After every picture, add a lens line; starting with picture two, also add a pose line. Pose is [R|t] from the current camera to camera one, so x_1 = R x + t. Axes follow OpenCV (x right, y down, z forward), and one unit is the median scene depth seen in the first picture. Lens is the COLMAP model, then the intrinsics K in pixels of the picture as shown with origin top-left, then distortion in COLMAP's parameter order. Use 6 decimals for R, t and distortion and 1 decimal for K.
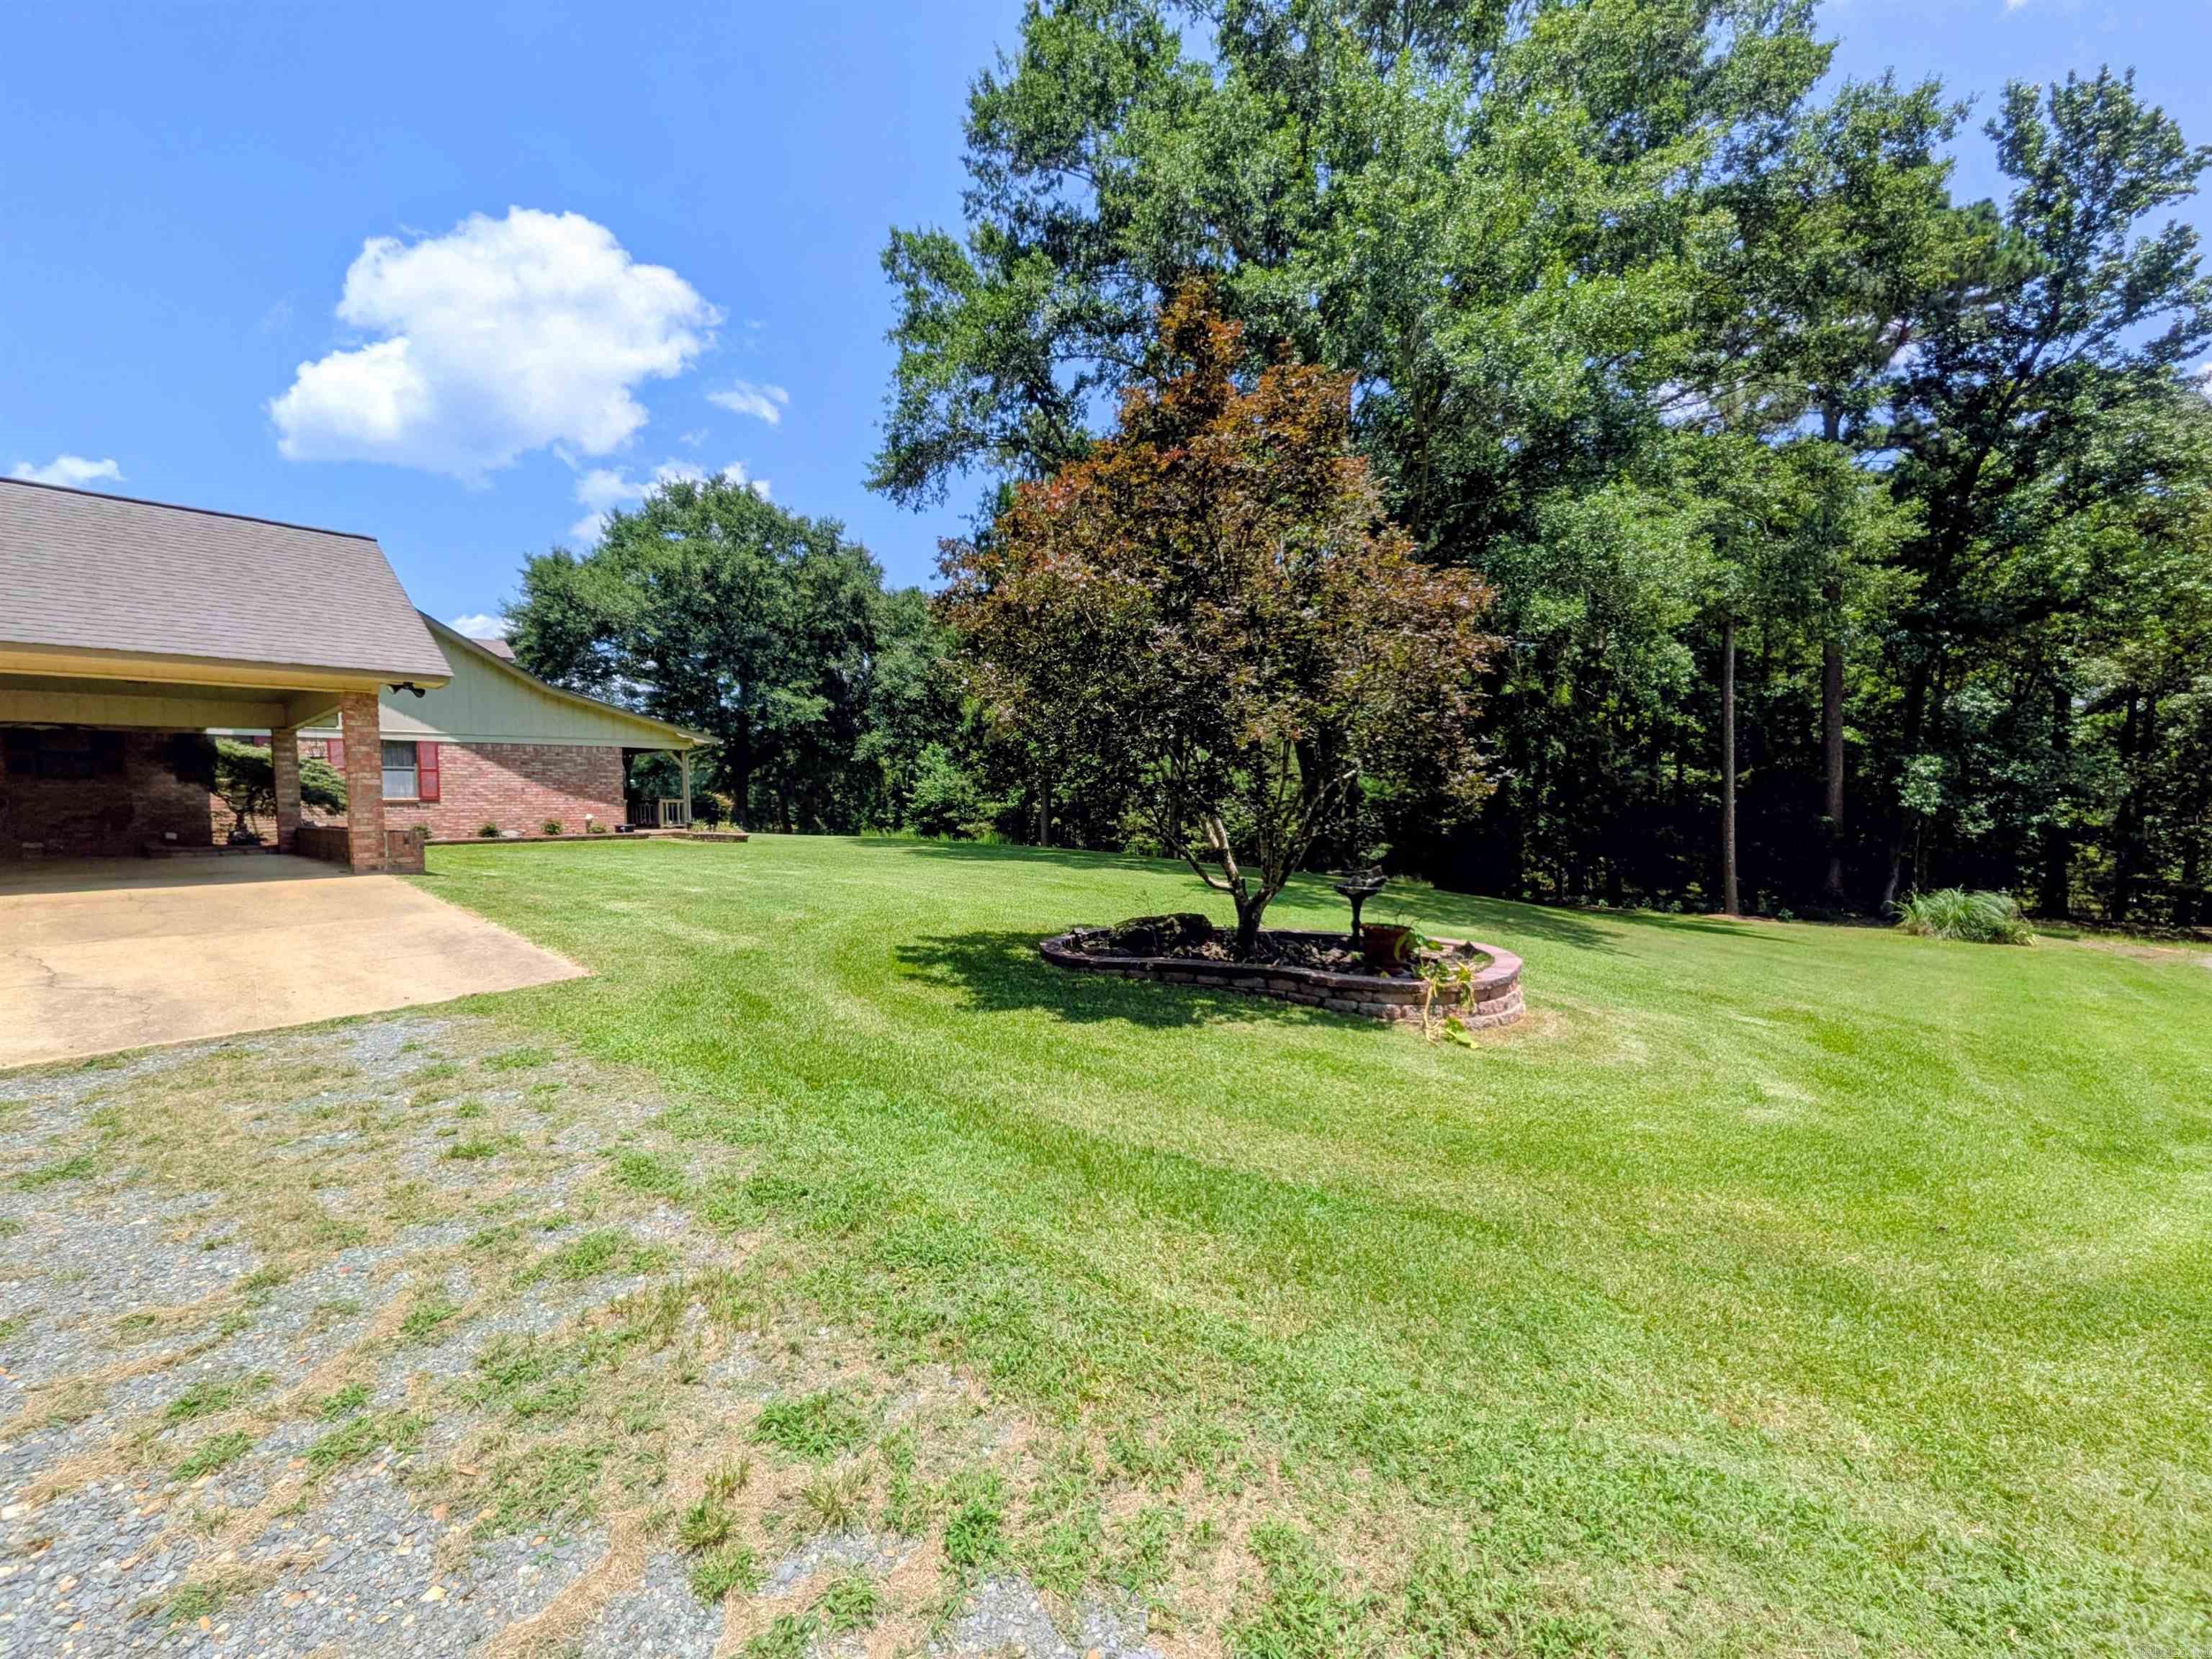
lens RADIAL K [[872.9, 0, 1117.2], [0, 872.9, 839.7], [0, 0, 1]] dist [0.009783, -0.004181]
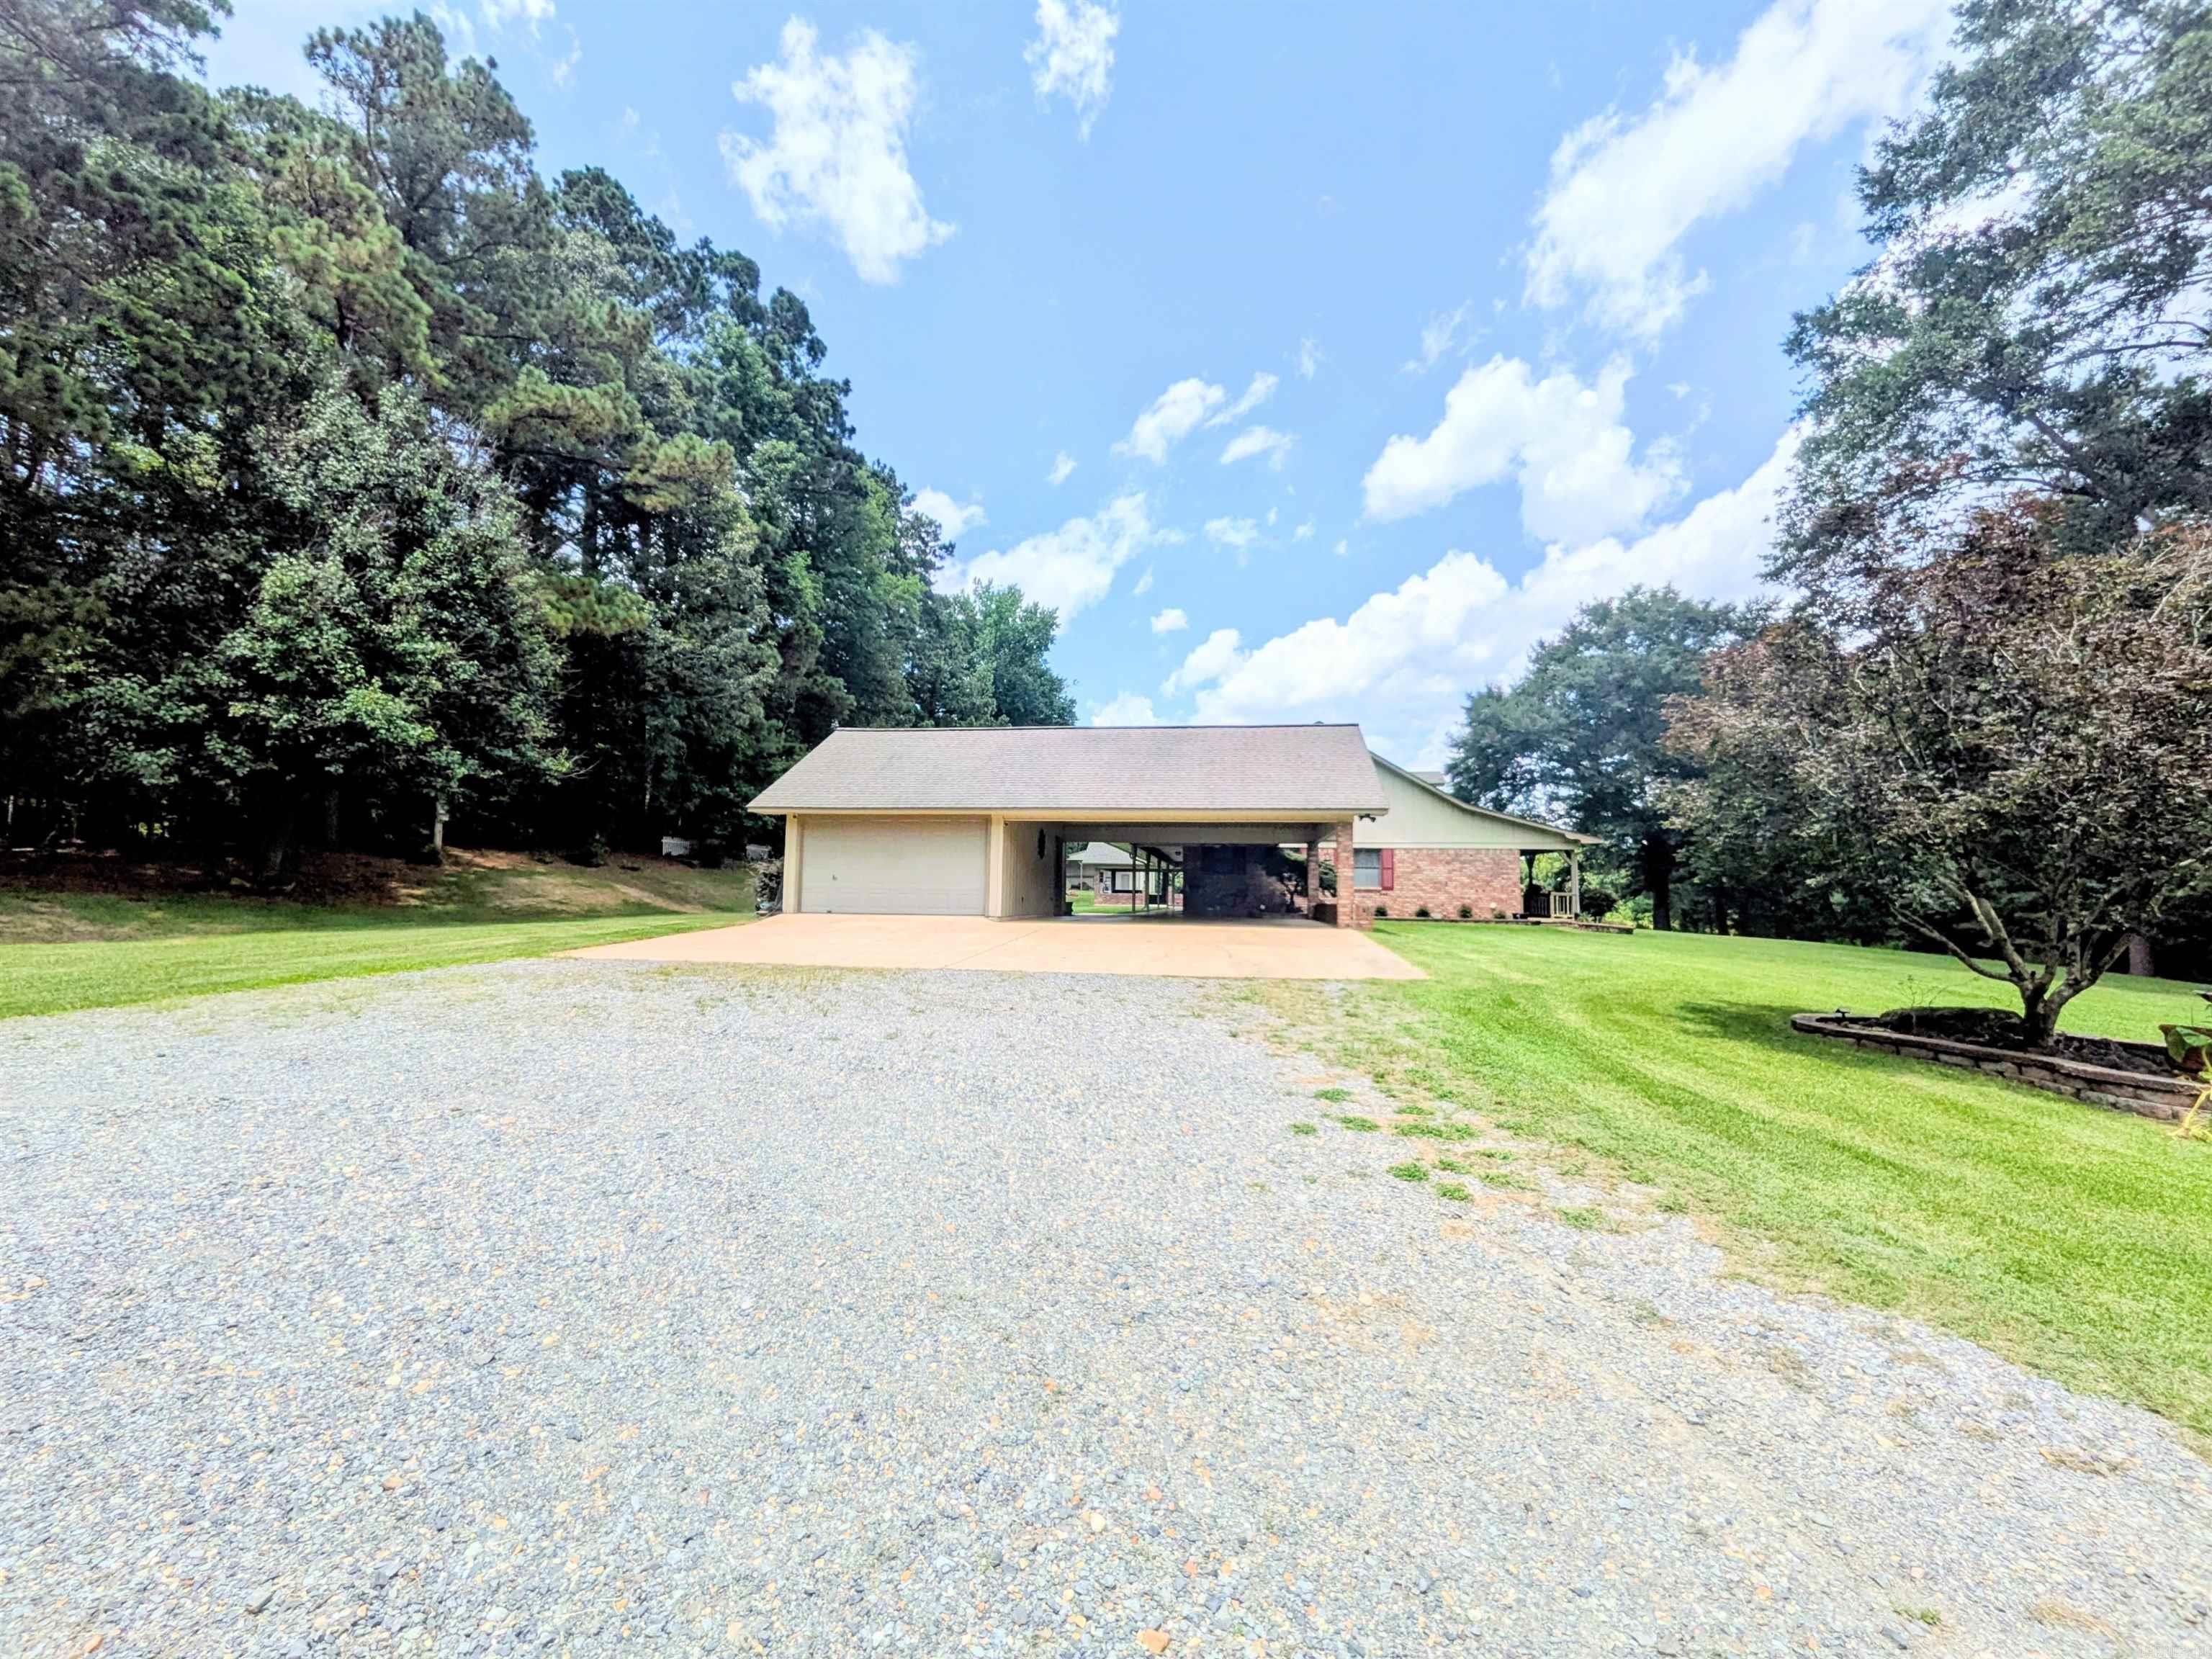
lens RADIAL K [[872.9, 0, 1090.0], [0, 872.9, 808.6], [0, 0, 1]] dist [0.009783, -0.004181]
pose [[0.531218, -0.063948, -0.844818, 0.193899], [-0.062800, 0.991432, -0.114534, 0.021161], [0.844905, 0.113897, 0.522651, -0.193044]]
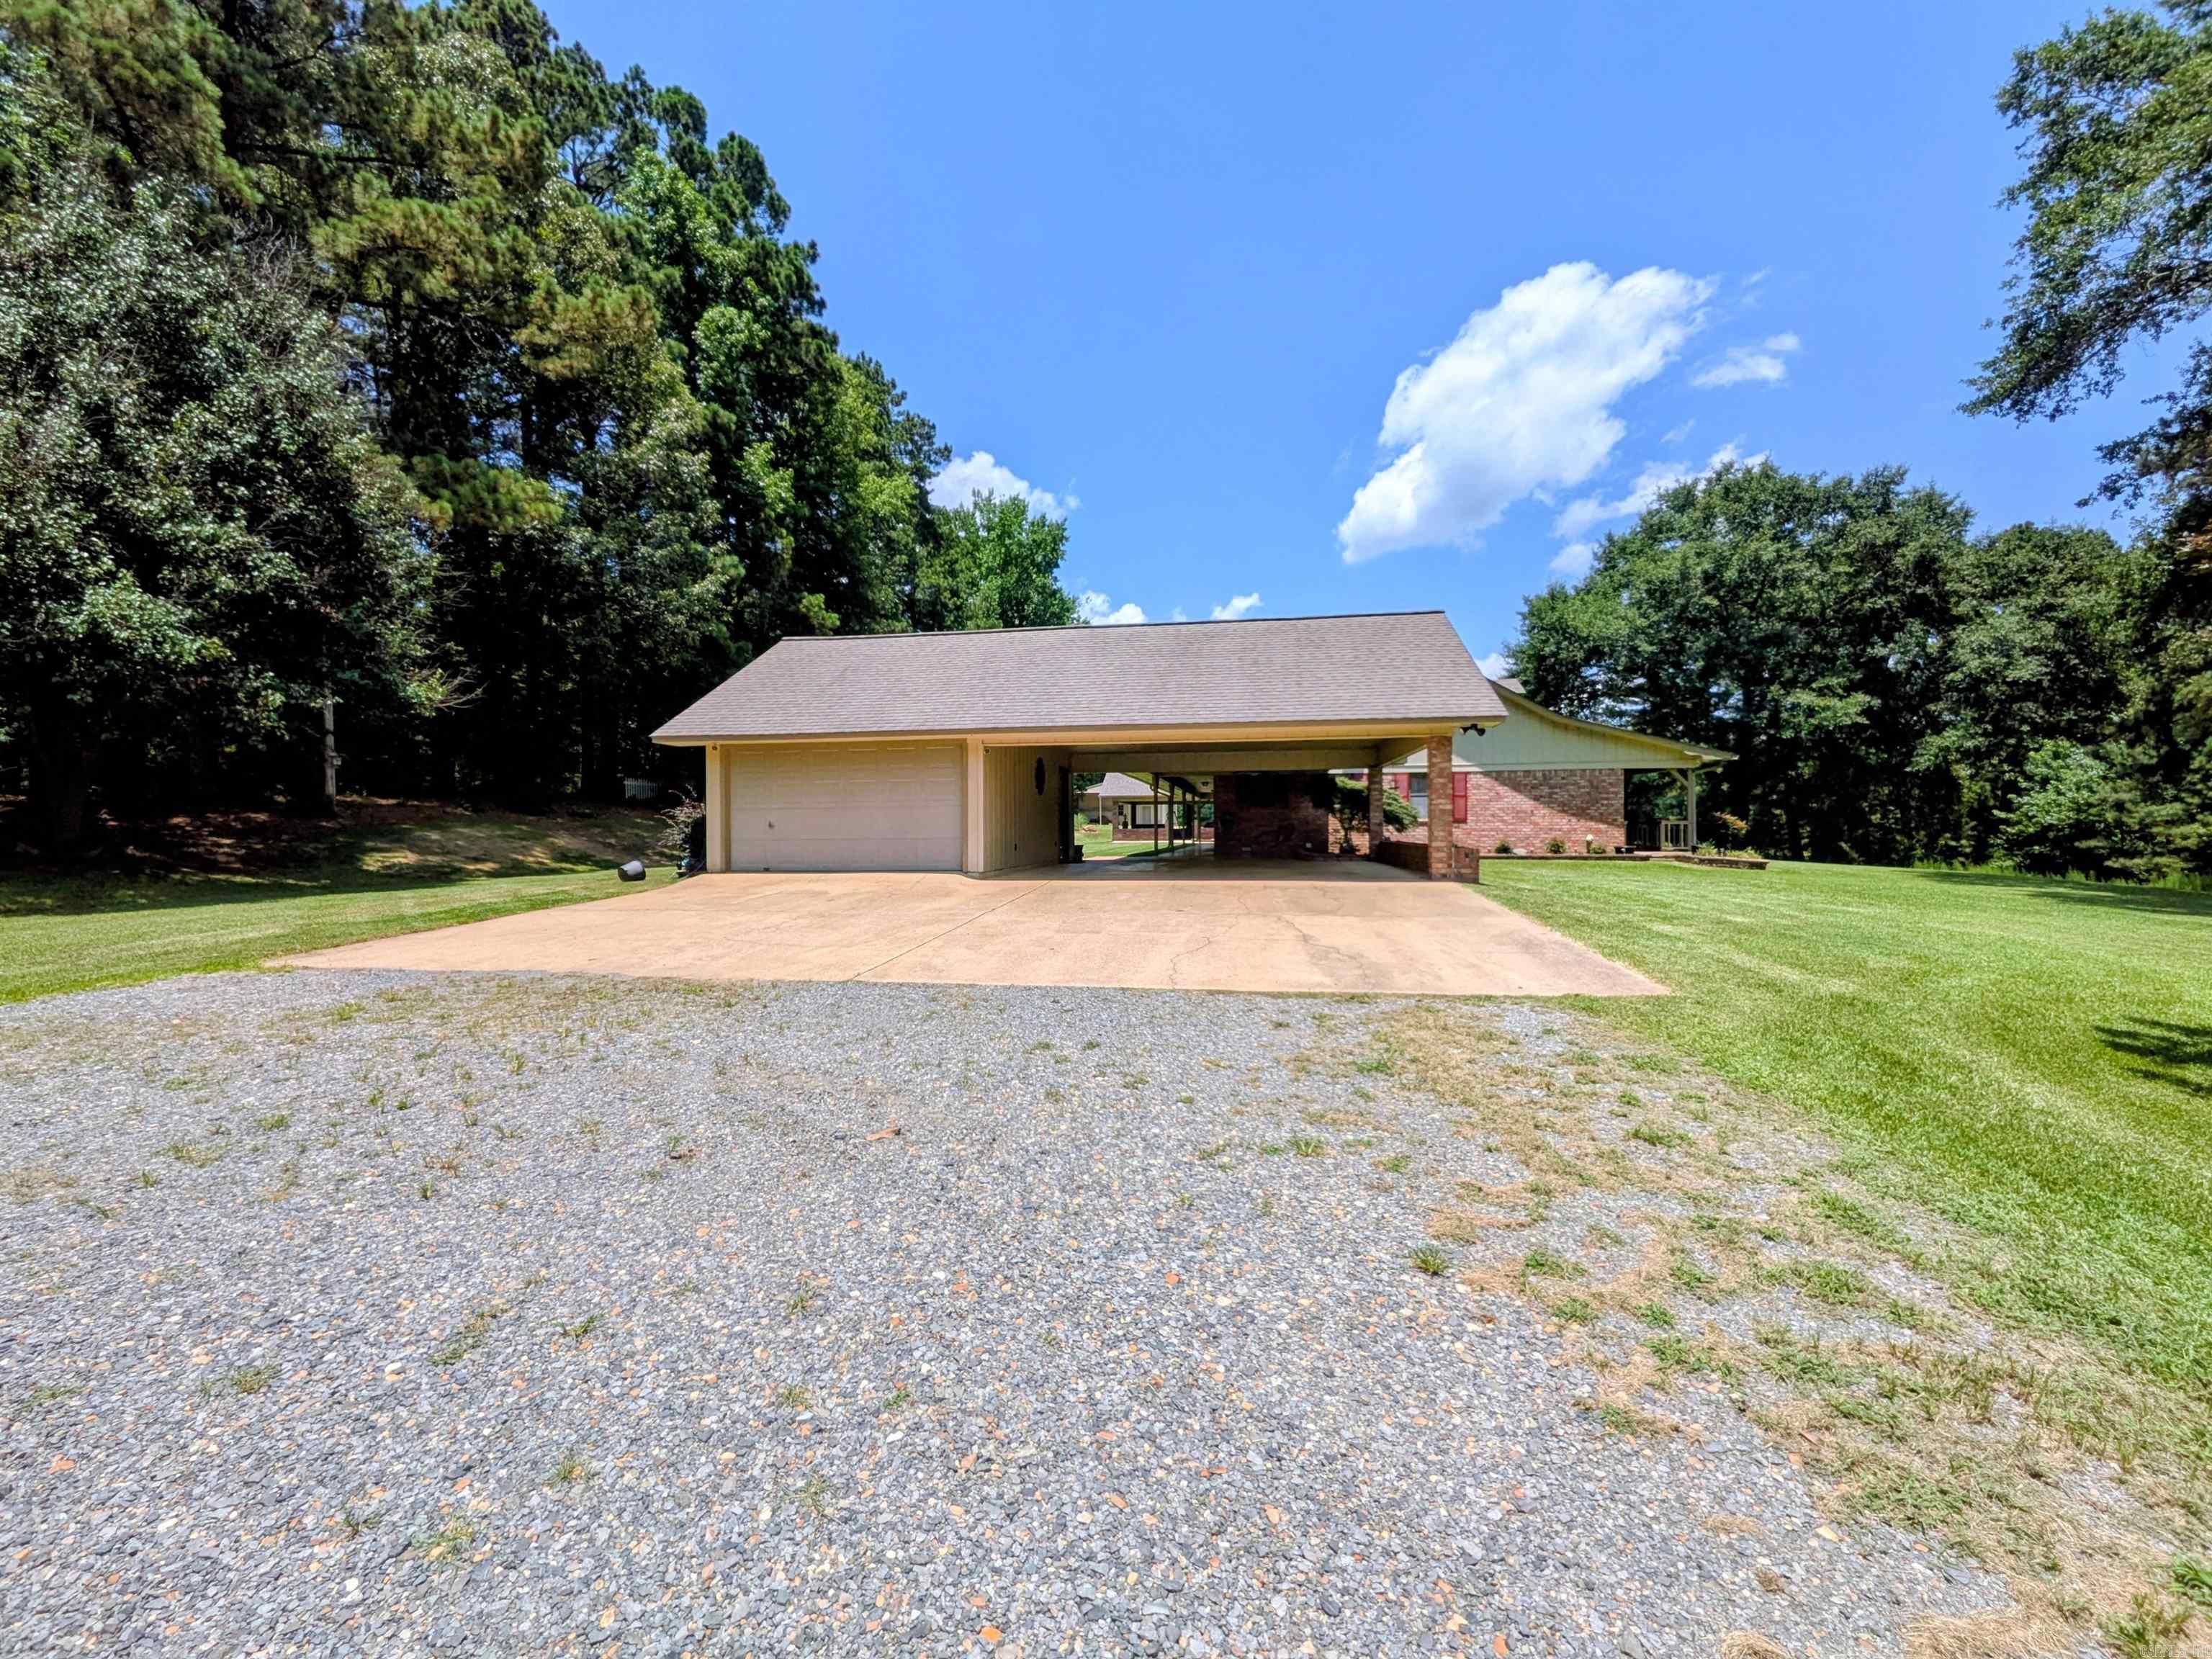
lens RADIAL K [[872.9, 0, 1100.2], [0, 872.9, 836.0], [0, 0, 1]] dist [0.009783, -0.004181]
pose [[0.521024, 0.017367, -0.853366, -0.030375], [-0.040978, 0.999149, -0.004685, 0.000826], [0.852558, 0.037410, 0.521292, -0.039596]]
